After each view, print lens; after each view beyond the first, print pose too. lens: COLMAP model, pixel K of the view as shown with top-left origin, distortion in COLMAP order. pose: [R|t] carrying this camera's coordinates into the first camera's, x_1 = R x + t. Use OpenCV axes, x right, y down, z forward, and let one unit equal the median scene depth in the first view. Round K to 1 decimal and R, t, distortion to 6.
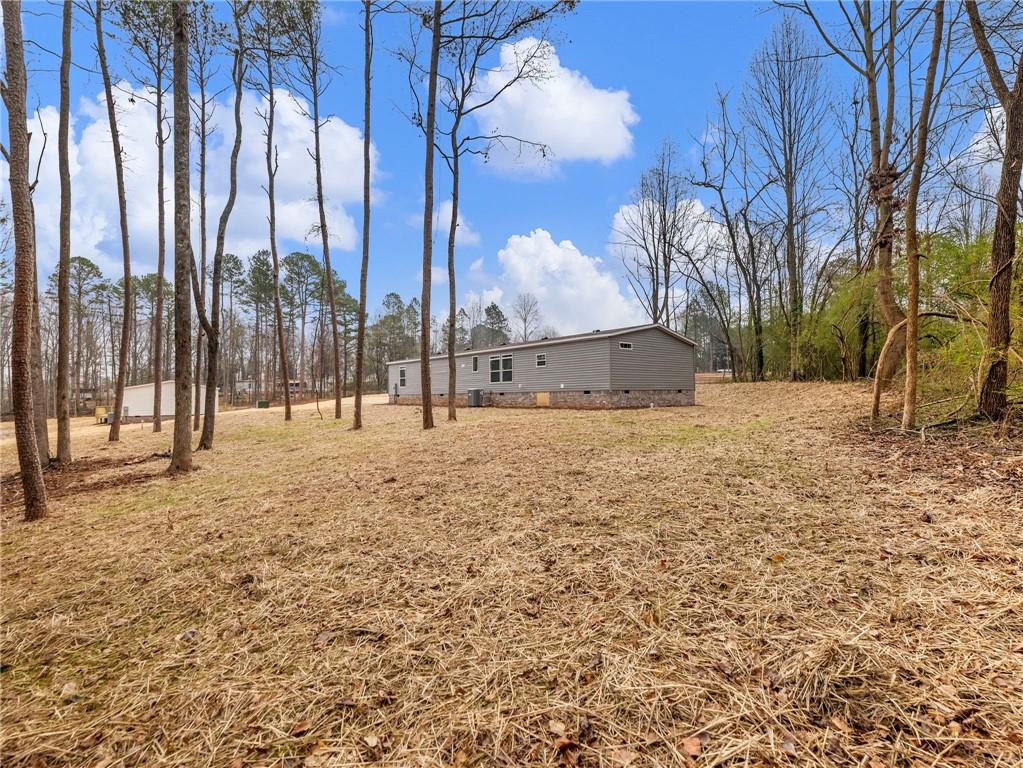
lens RADIAL K [[466.6, 0, 510.1], [0, 466.6, 386.9], [0, 0, 1]] dist [0.001215, 0.000013]
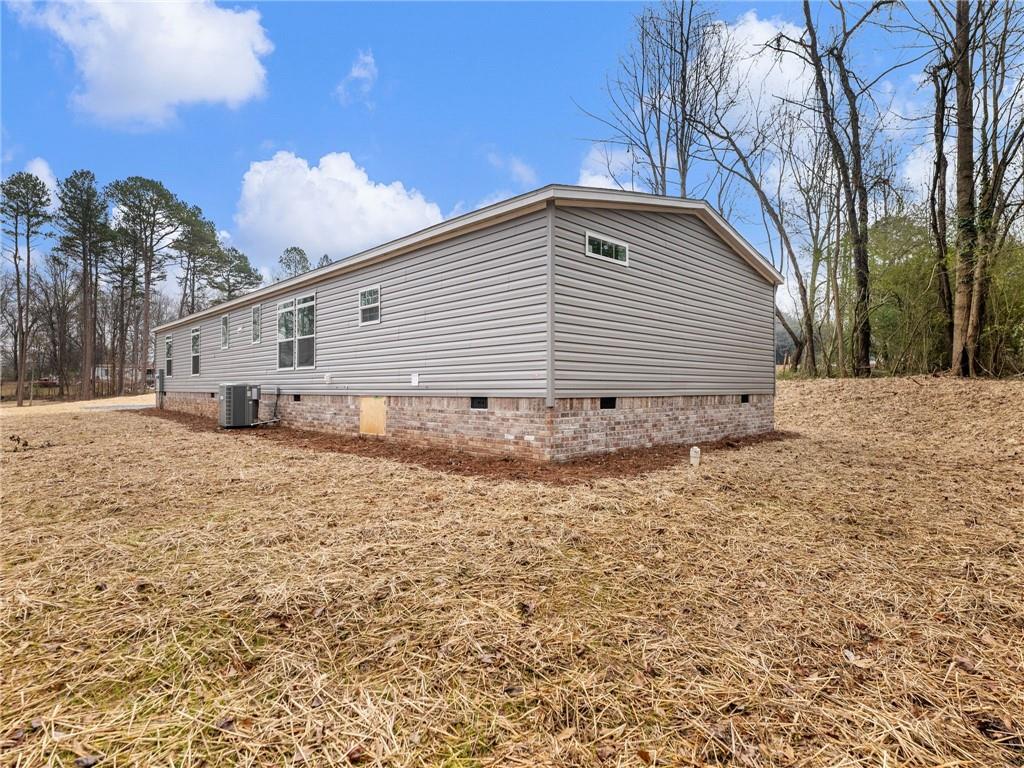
lens RADIAL K [[473.2, 0, 512.0], [0, 473.2, 384.0], [0, 0, 1]] dist [-0.002717, 0.001118]
pose [[0.999113, 0.015523, 0.039154, 0.150161], [-0.015964, 0.999812, 0.010983, -0.003585], [-0.038976, -0.011599, 0.999173, 0.594528]]
